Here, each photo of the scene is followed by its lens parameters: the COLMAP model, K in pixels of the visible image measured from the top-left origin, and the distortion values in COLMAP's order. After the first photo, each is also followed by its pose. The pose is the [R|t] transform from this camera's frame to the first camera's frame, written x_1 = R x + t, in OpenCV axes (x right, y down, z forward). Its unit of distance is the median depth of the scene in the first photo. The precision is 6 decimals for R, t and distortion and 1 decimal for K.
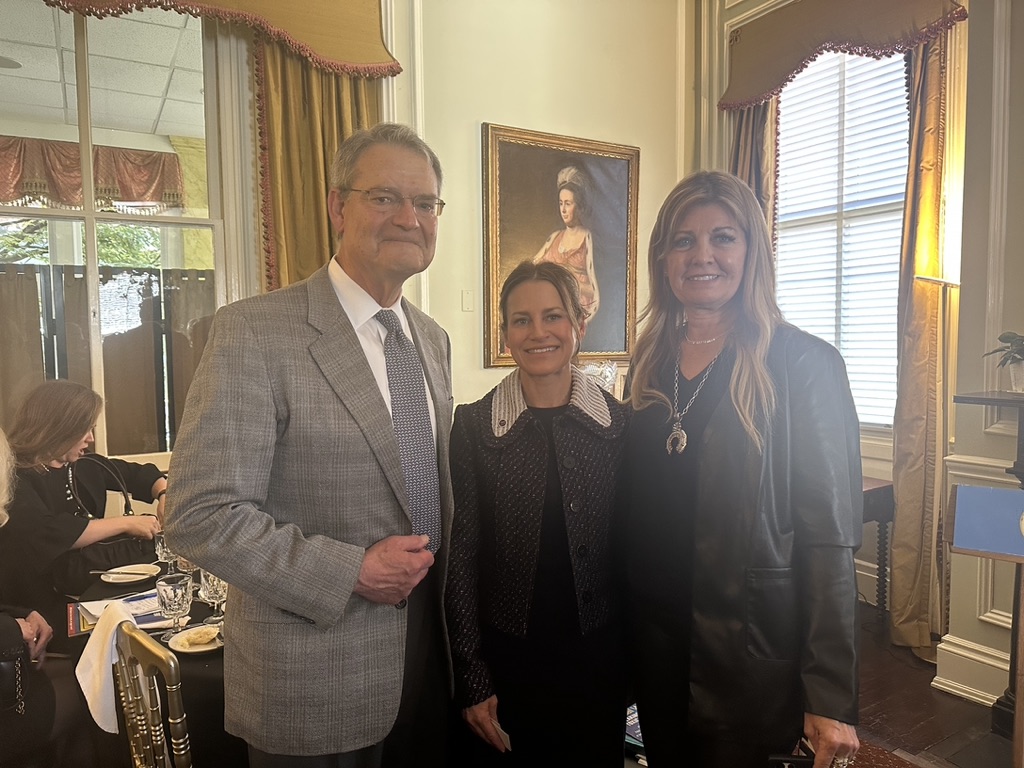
lens RADIAL K [[731.6, 0, 510.3], [0, 731.6, 385.4], [0, 0, 1]] dist [0.032587, -0.041720]
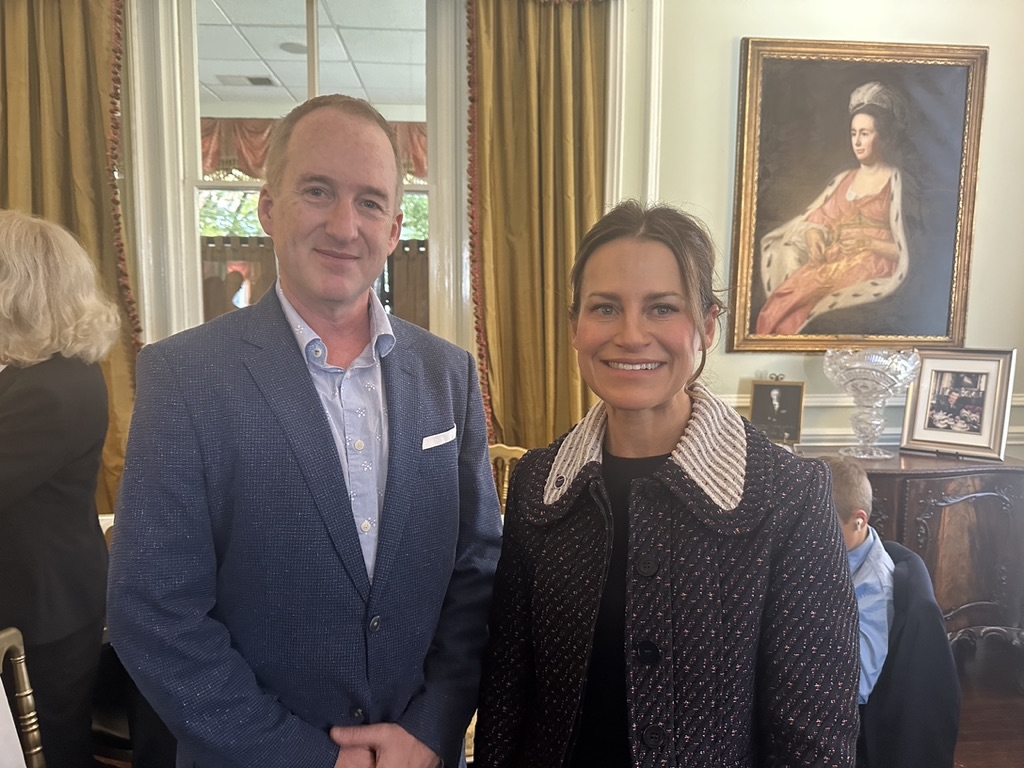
lens RADIAL K [[731.6, 0, 498.2], [0, 731.6, 387.0], [0, 0, 1]] dist [0.032587, -0.041720]
pose [[0.891770, 0.066572, -0.447565, 0.111436], [-0.044065, 0.997193, 0.060527, -0.025619], [0.450338, -0.034254, 0.892201, 0.182662]]
